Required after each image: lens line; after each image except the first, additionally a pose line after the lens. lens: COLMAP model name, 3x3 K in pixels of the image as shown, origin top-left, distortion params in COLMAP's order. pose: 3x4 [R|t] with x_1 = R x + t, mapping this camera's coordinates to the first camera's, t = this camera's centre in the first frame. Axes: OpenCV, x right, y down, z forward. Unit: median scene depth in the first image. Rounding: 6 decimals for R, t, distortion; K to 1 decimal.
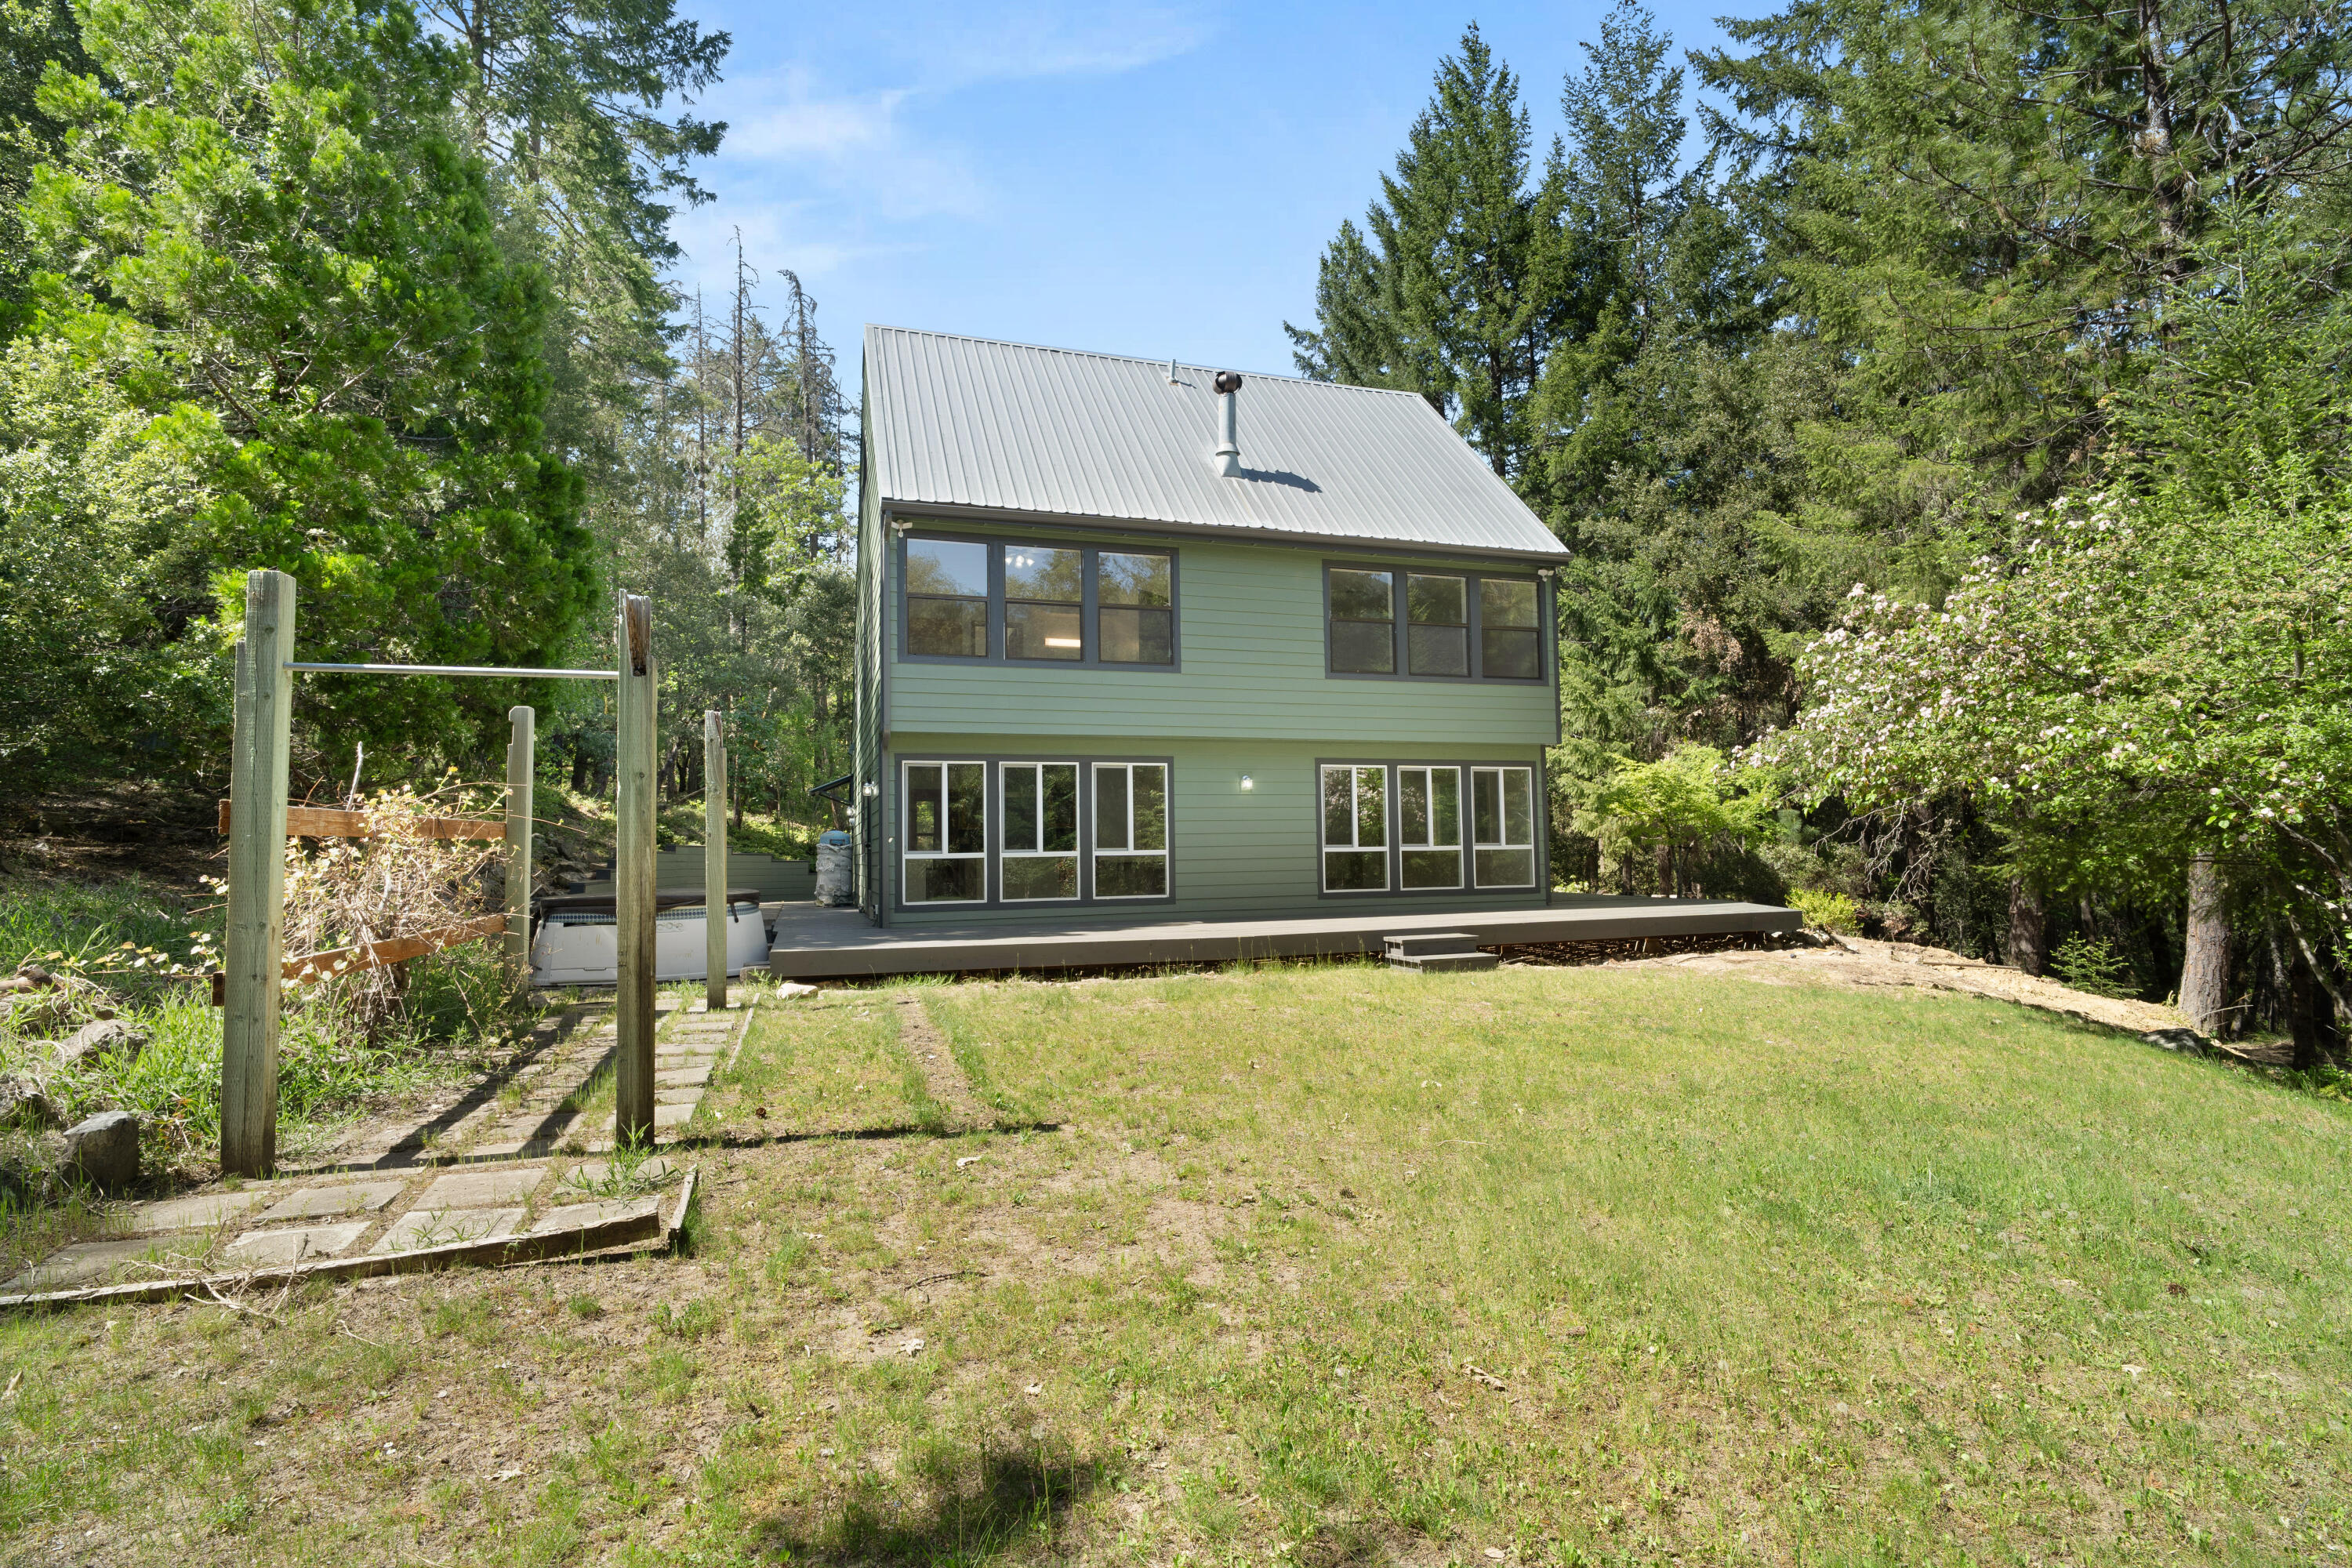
lens RADIAL K [[1109.4, 0, 1175.9], [0, 1109.4, 781.9], [0, 0, 1]] dist [-0.012249, 0.004539]
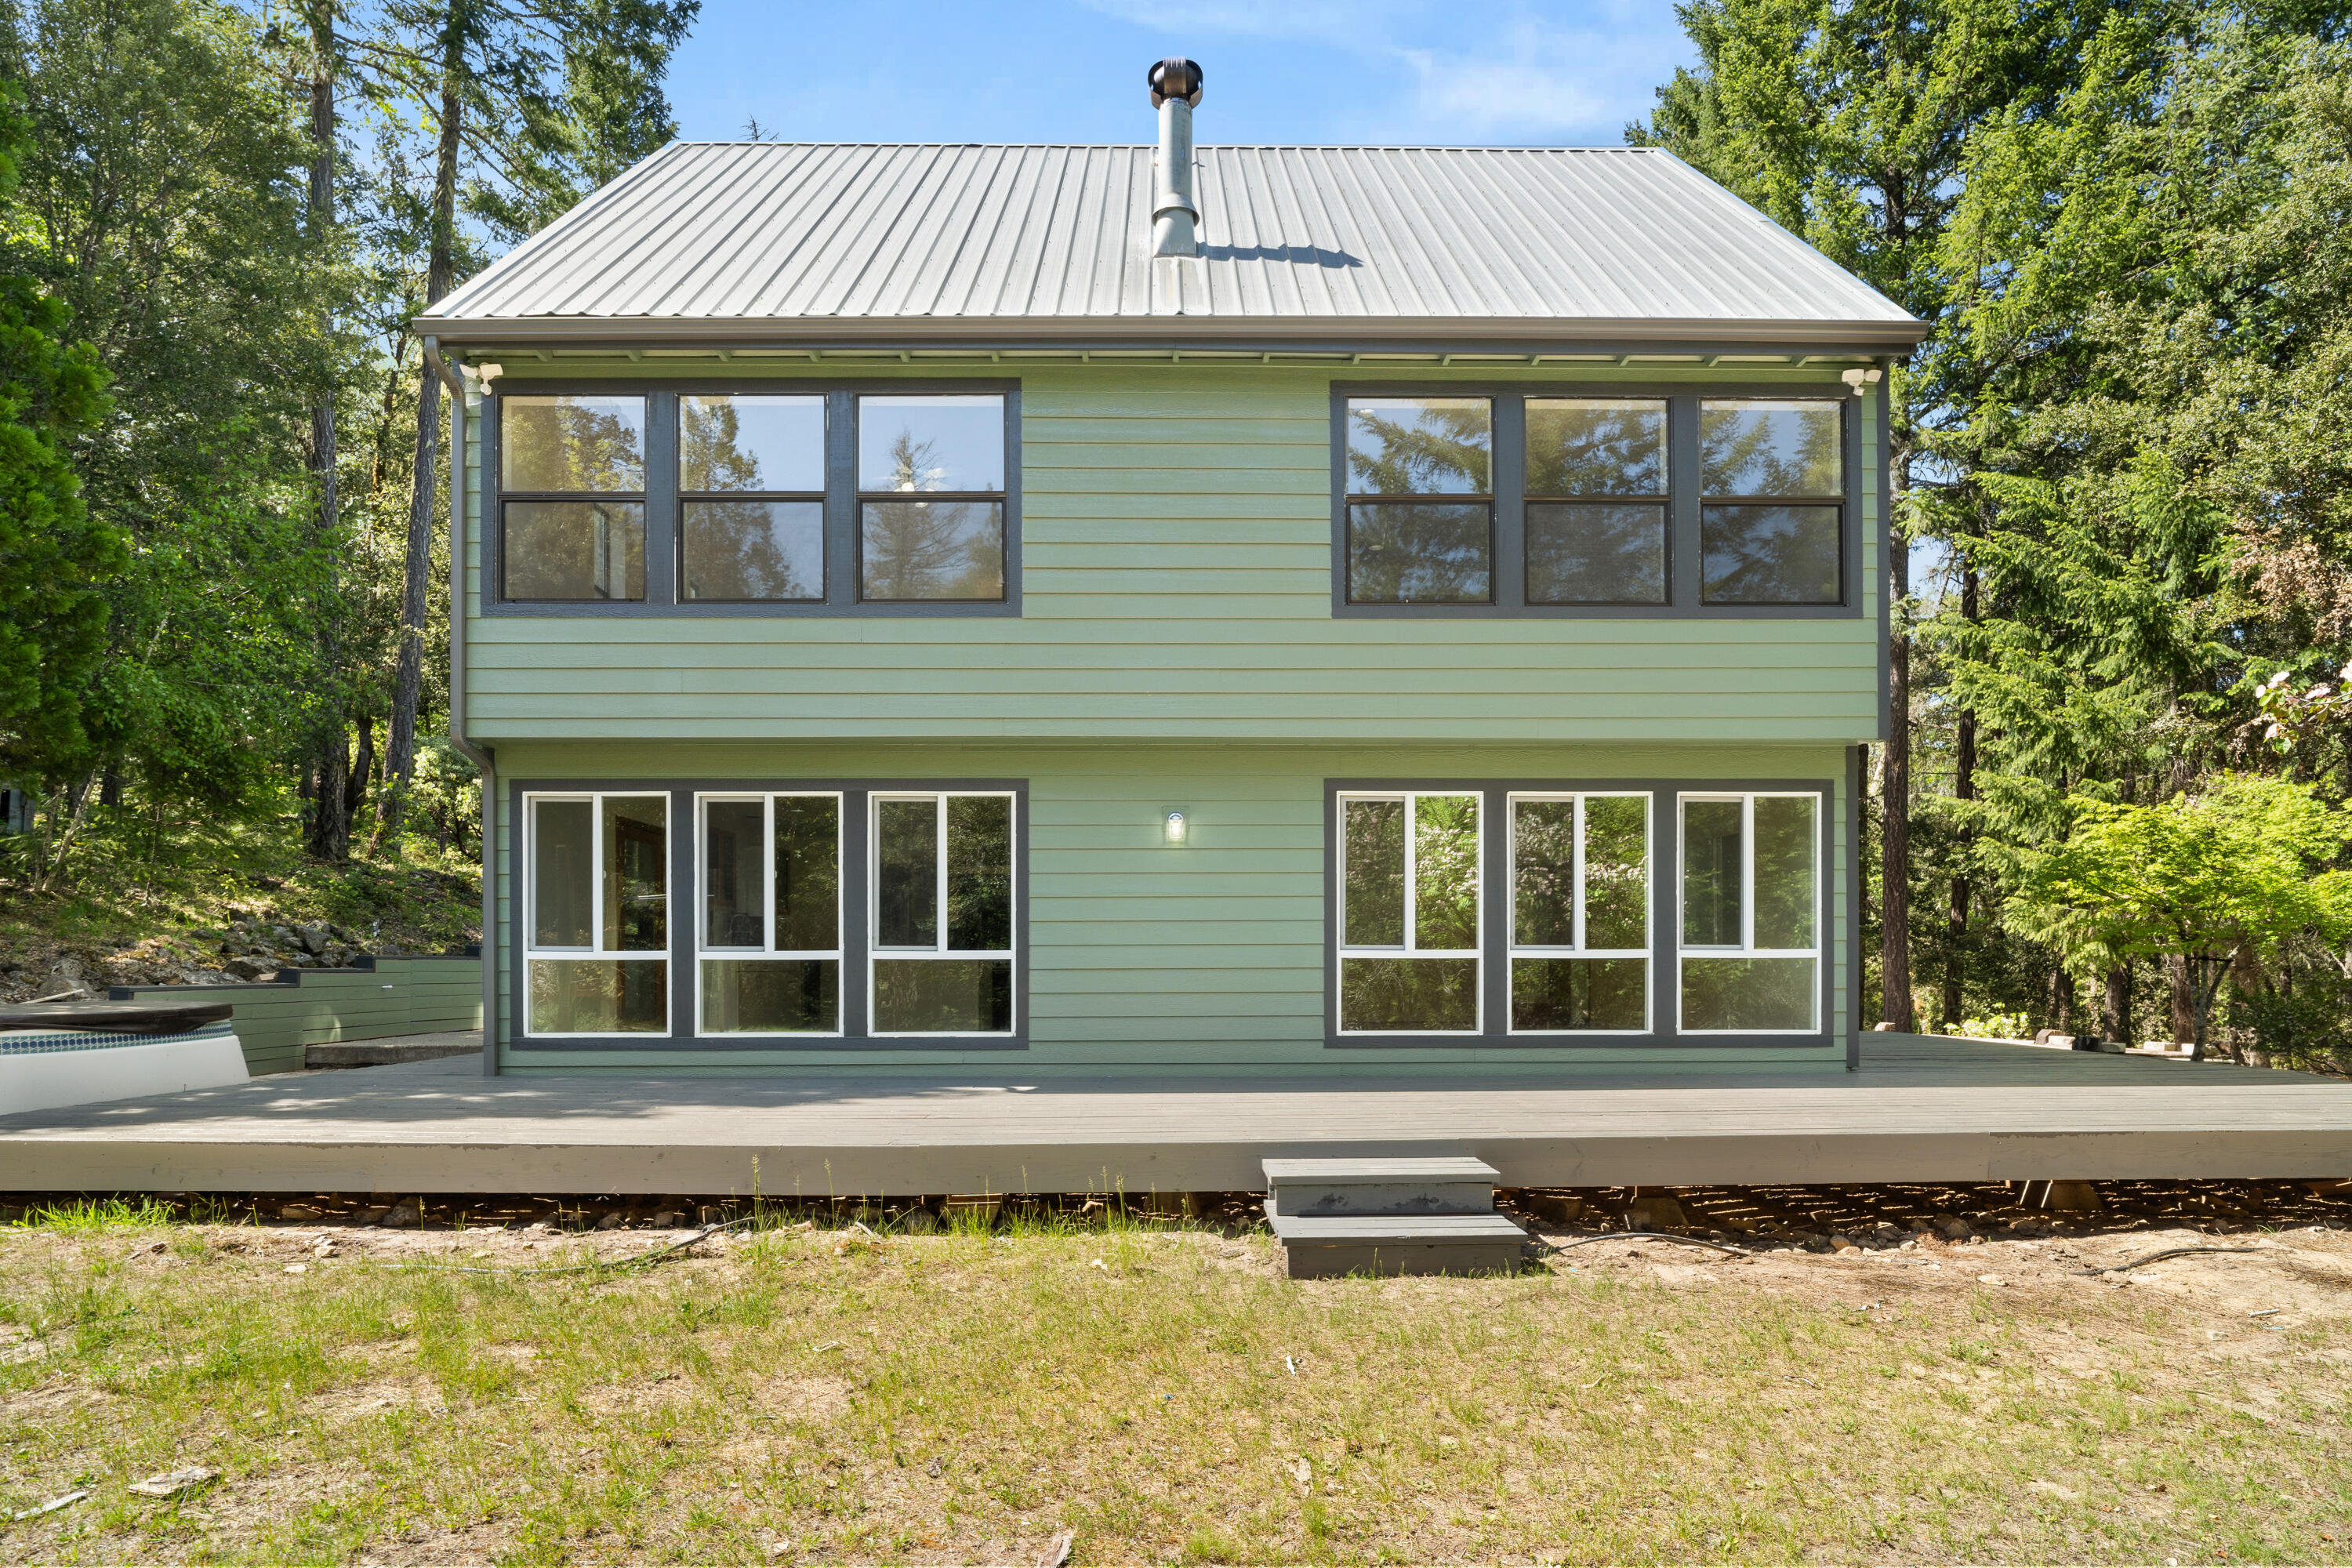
lens RADIAL K [[1109.4, 0, 1195.1], [0, 1109.4, 943.3], [0, 0, 1]] dist [-0.012249, 0.004539]
pose [[0.945441, 0.012353, -0.325558, 0.166252], [0.006358, 0.998391, 0.056346, 0.018090], [0.325730, -0.055342, 0.943842, 0.337022]]
